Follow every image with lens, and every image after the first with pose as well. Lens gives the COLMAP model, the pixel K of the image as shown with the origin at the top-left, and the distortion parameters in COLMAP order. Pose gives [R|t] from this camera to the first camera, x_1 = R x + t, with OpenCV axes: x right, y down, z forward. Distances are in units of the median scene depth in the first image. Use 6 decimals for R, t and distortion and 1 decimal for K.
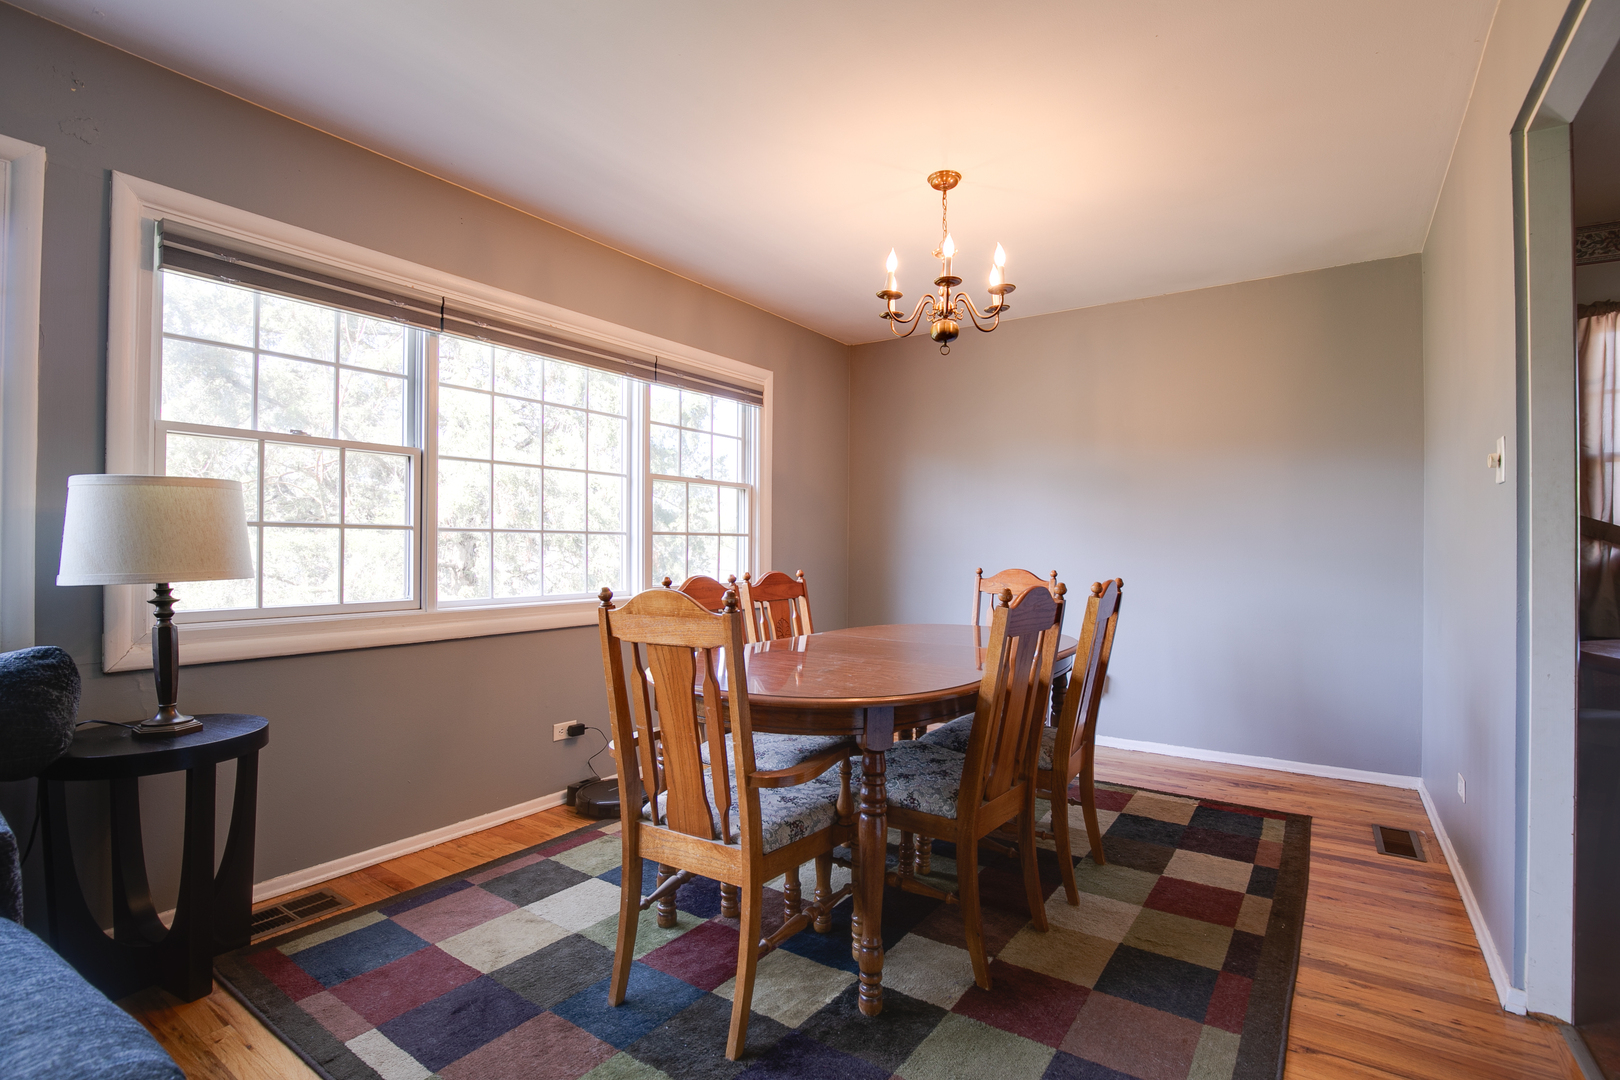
lens RADIAL K [[756.6, 0, 813.7], [0, 756.6, 544.4], [0, 0, 1]] dist [-0.026792, 0.001545]
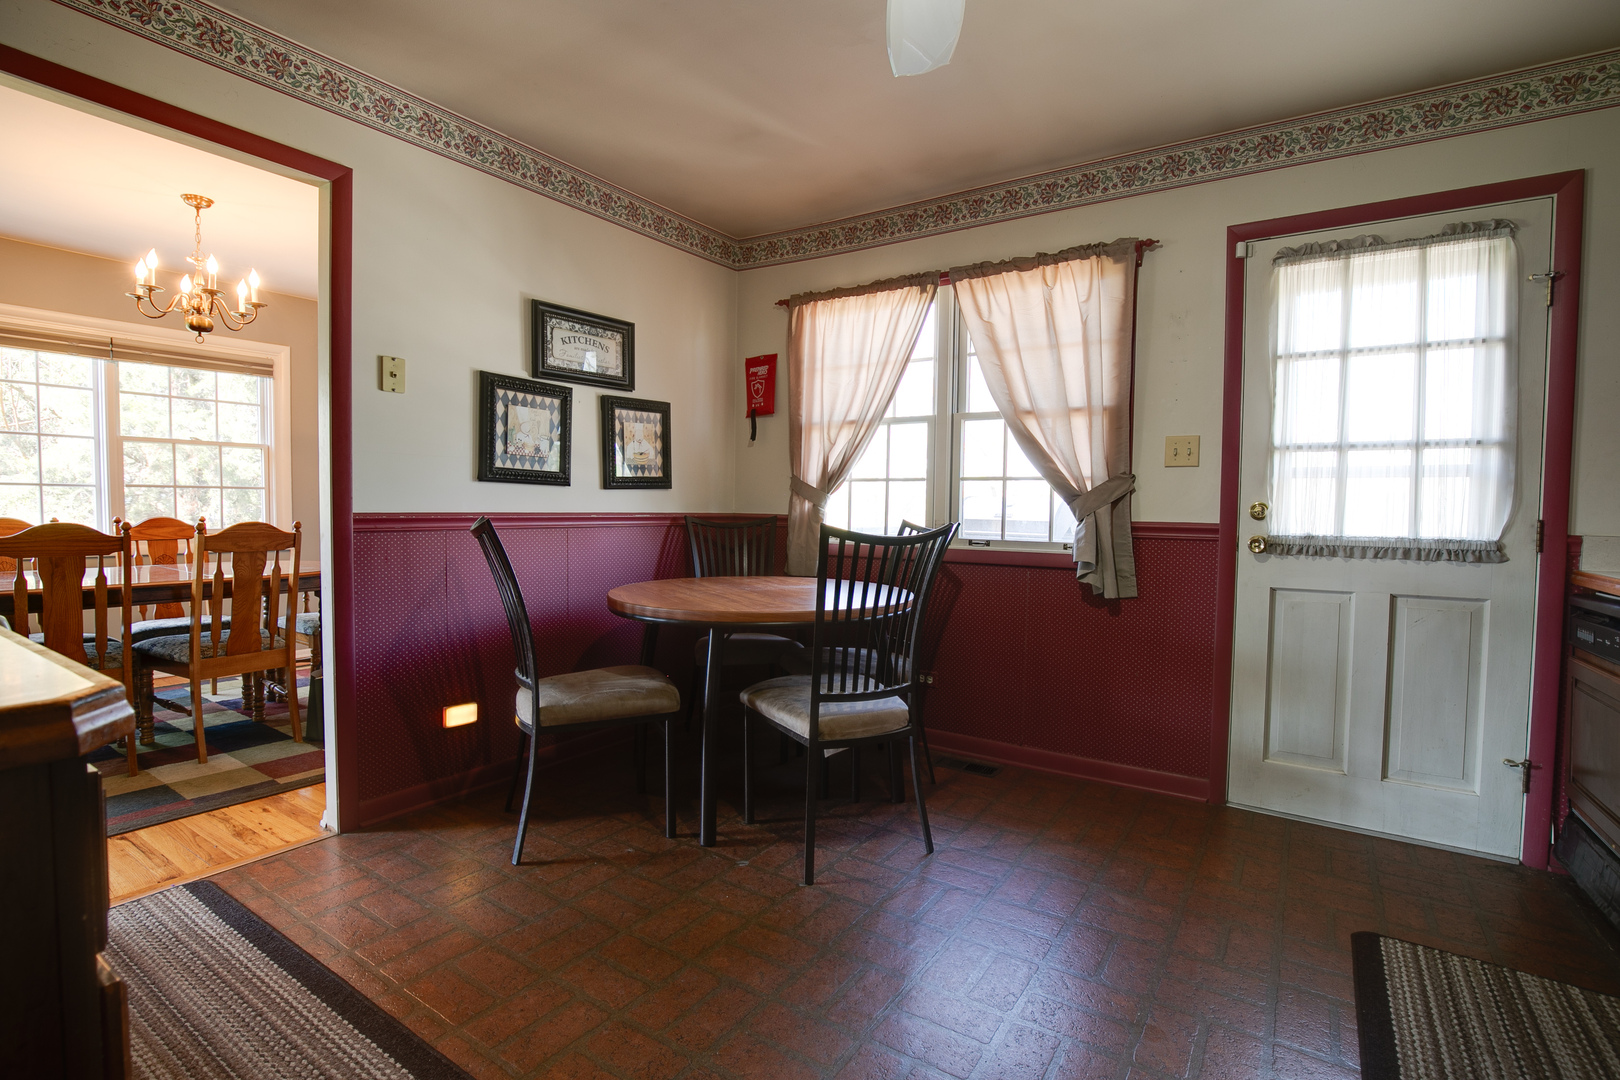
lens RADIAL K [[756.6, 0, 812.0], [0, 756.6, 538.0], [0, 0, 1]] dist [-0.026792, 0.001545]
pose [[0.999972, 0.006904, 0.002797, 0.891855], [-0.007035, 0.998730, 0.049890, 0.001579], [-0.002449, -0.049909, 0.998751, -0.191009]]
